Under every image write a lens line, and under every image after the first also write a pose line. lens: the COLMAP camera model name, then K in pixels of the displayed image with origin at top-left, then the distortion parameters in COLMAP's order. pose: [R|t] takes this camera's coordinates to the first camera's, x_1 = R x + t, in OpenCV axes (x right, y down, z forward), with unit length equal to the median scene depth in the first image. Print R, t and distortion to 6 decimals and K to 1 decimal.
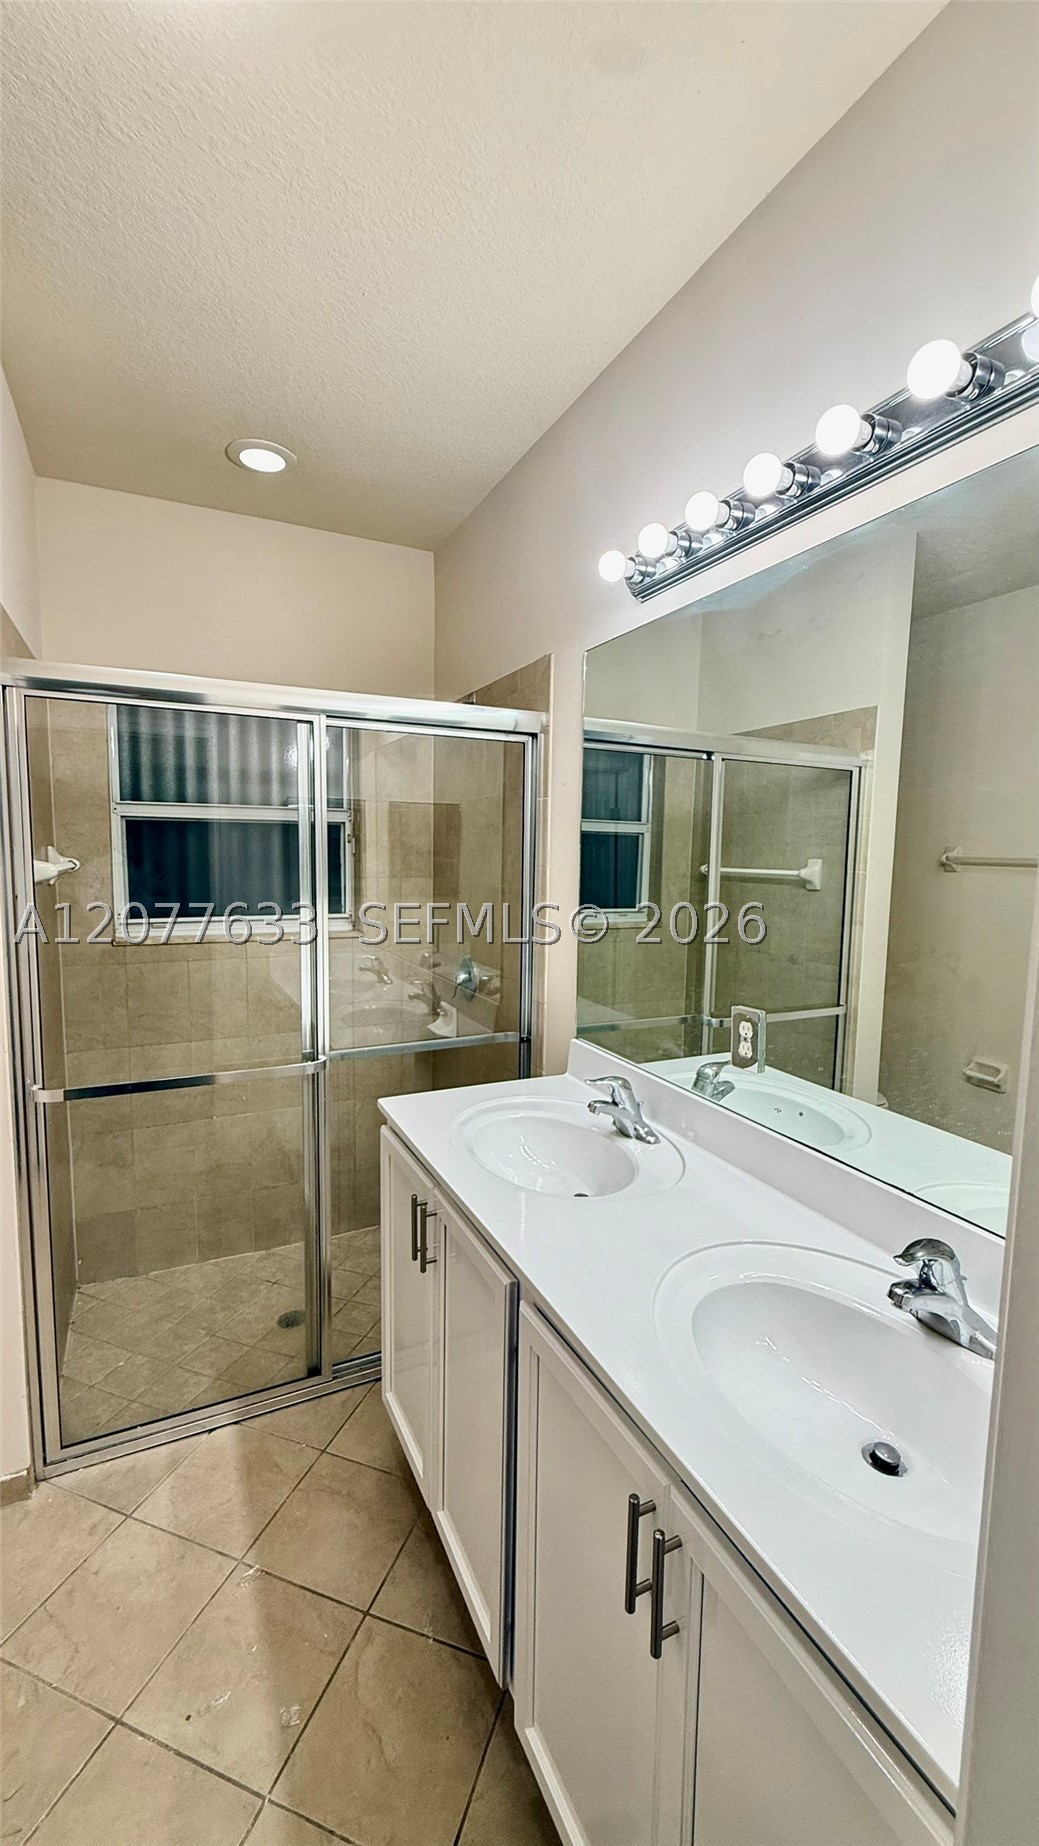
lens RADIAL K [[721.3, 0, 519.5], [0, 721.3, 923.0], [0, 0, 1]] dist [0.000729, 0.000320]
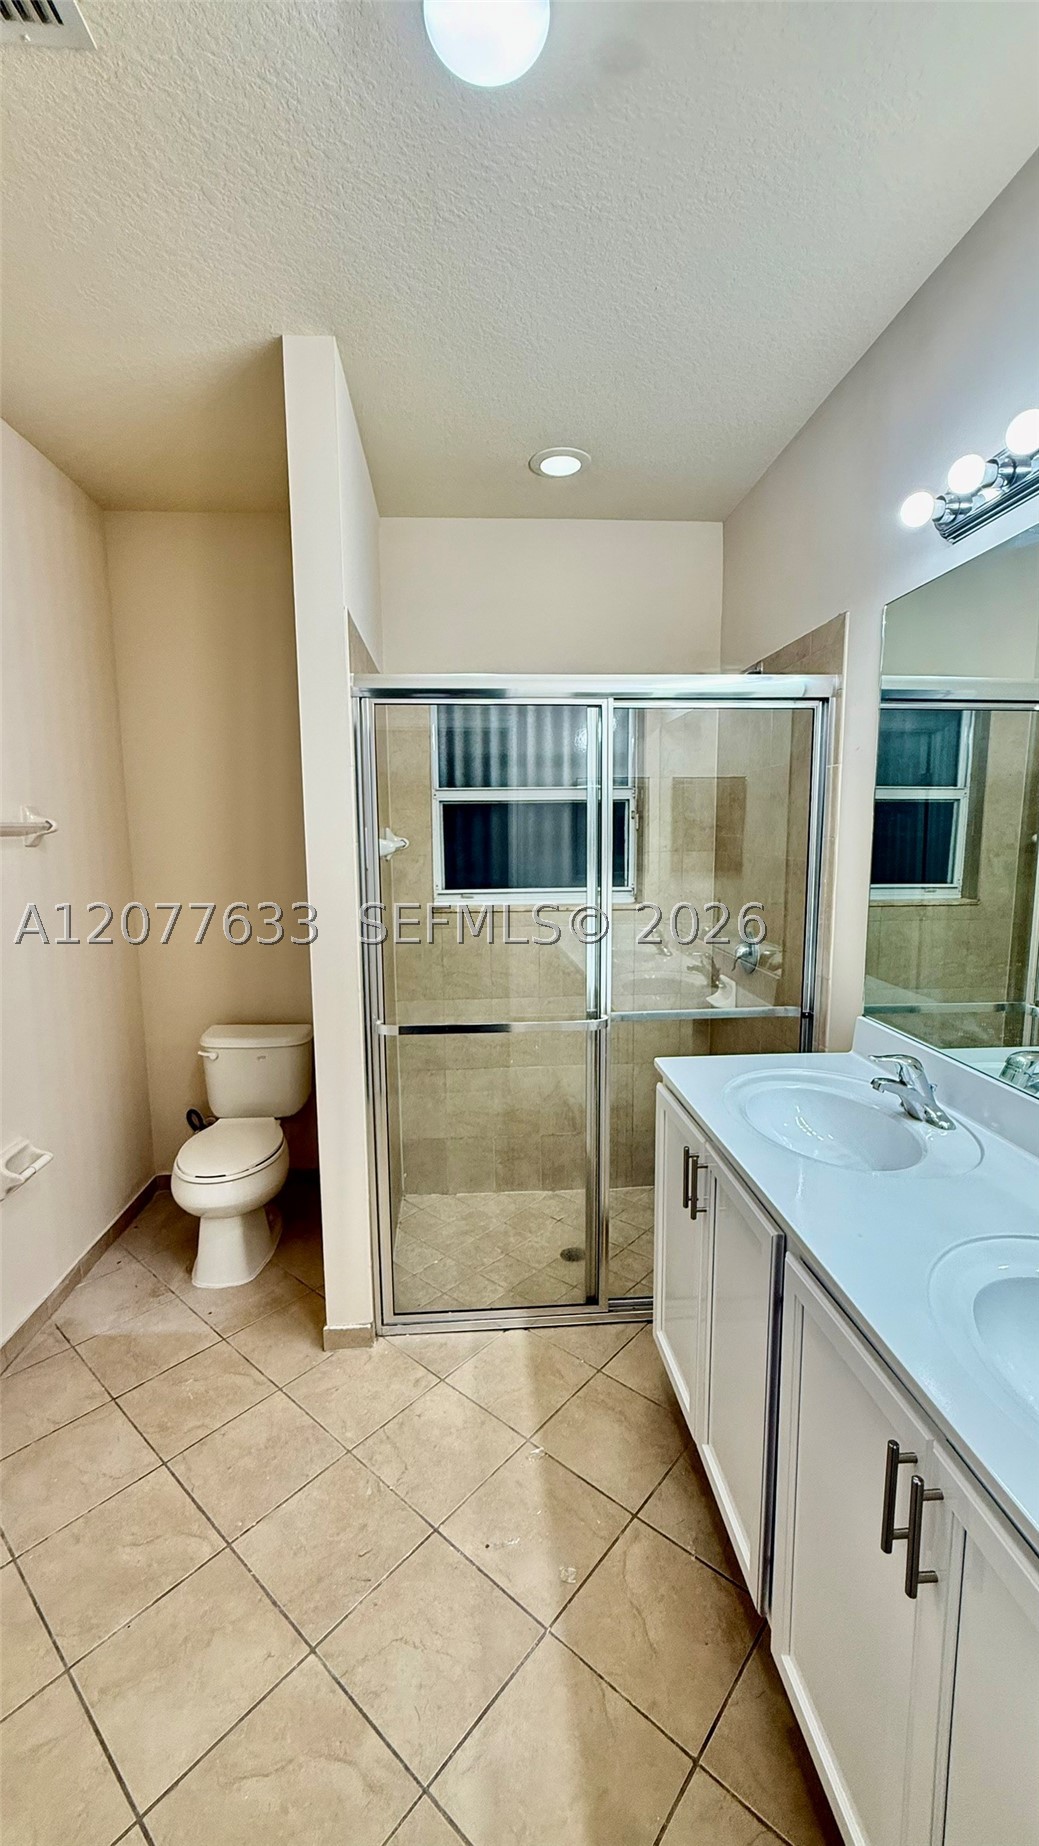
lens RADIAL K [[763.5, 0, 519.5], [0, 763.5, 923.0], [0, 0, 1]] dist [-0.000794, -0.000209]
pose [[0.928615, 0.021478, -0.370424, 0.028434], [-0.015920, 0.999710, 0.018056, 0.026752], [0.370704, -0.010870, 0.928687, -0.105379]]
